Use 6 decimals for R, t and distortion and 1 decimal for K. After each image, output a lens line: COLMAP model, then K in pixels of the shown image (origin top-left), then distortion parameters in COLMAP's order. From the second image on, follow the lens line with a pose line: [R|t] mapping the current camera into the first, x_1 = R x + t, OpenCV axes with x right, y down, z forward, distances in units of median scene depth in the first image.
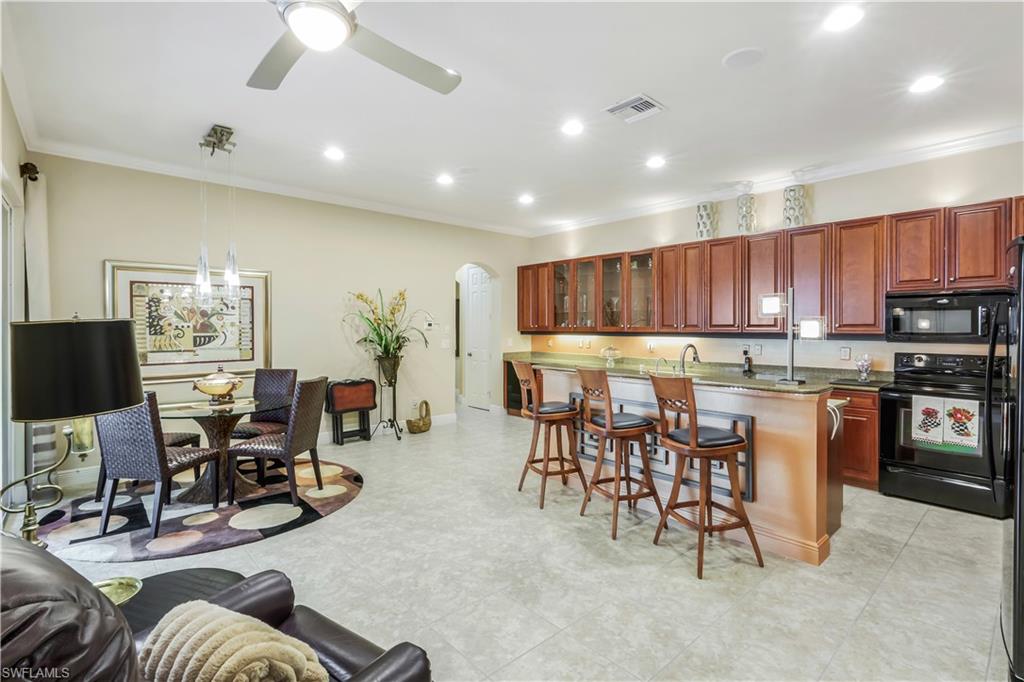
lens RADIAL K [[476.0, 0, 509.4], [0, 476.0, 329.8], [0, 0, 1]] dist [0.000201, -0.000111]
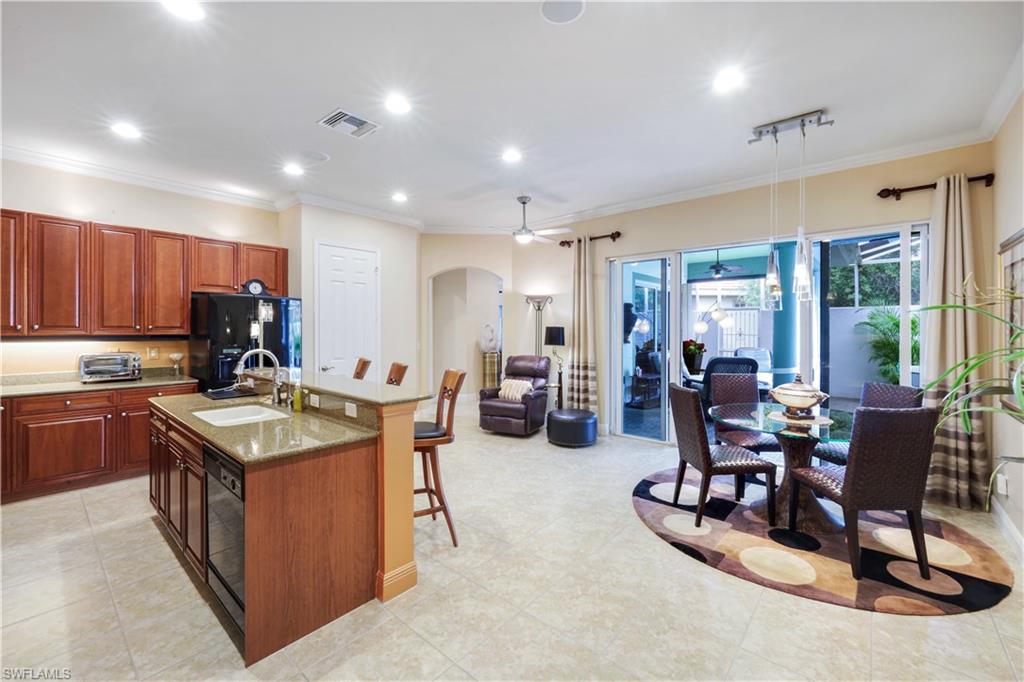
lens RADIAL K [[416.1, 0, 511.2], [0, 416.1, 330.5], [0, 0, 1]] dist [-0.000177, -0.000086]
pose [[-0.992325, -0.001708, -0.123642, 0.012788], [-0.003353, 0.999909, 0.013097, -0.009985], [0.123609, 0.013411, -0.992240, 1.213126]]
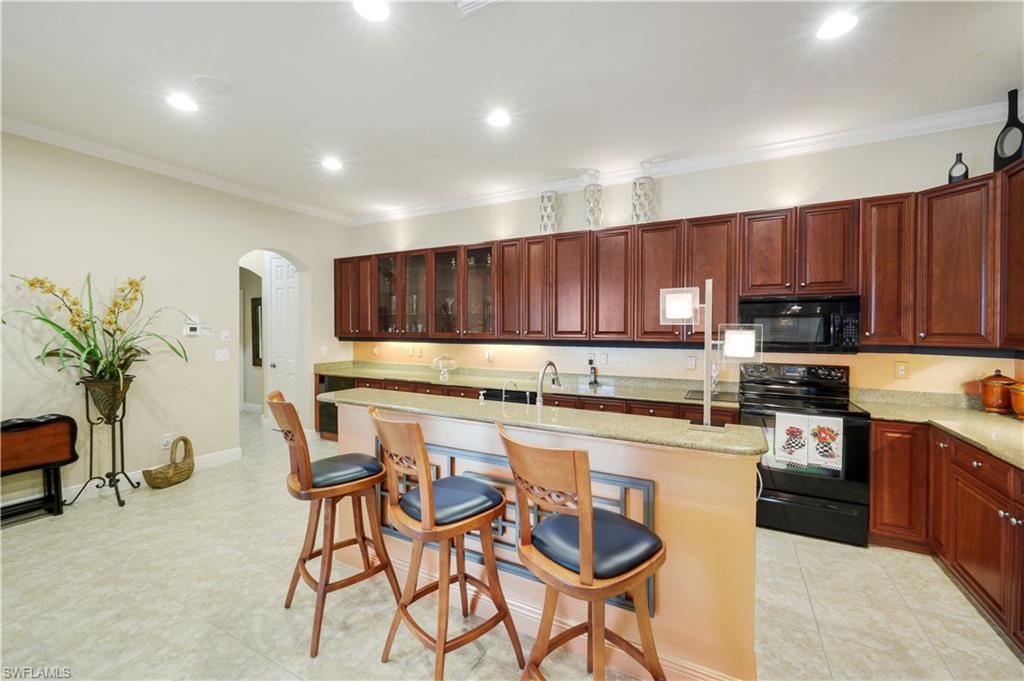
lens RADIAL K [[413.4, 0, 511.9], [0, 413.4, 335.6], [0, 0, 1]] dist [0.000605, 0.000020]
pose [[0.937544, -0.002090, 0.347860, 0.078510], [-0.001056, 0.999960, 0.008854, -0.008611], [-0.347864, -0.008668, 0.937505, 0.302464]]
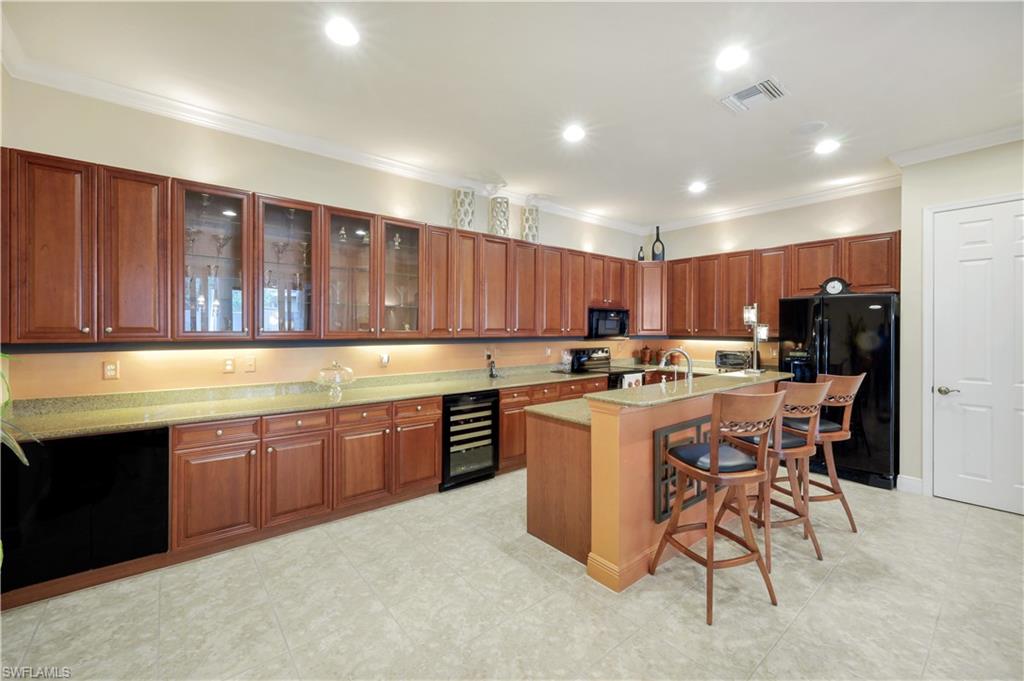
lens RADIAL K [[416.1, 0, 511.2], [0, 416.1, 330.0], [0, 0, 1]] dist [-0.000177, -0.000086]
pose [[0.034283, -0.002435, 0.999409, -0.347167], [0.003650, 0.999991, 0.002312, -0.008904], [-0.999405, 0.003569, 0.034292, 0.888349]]
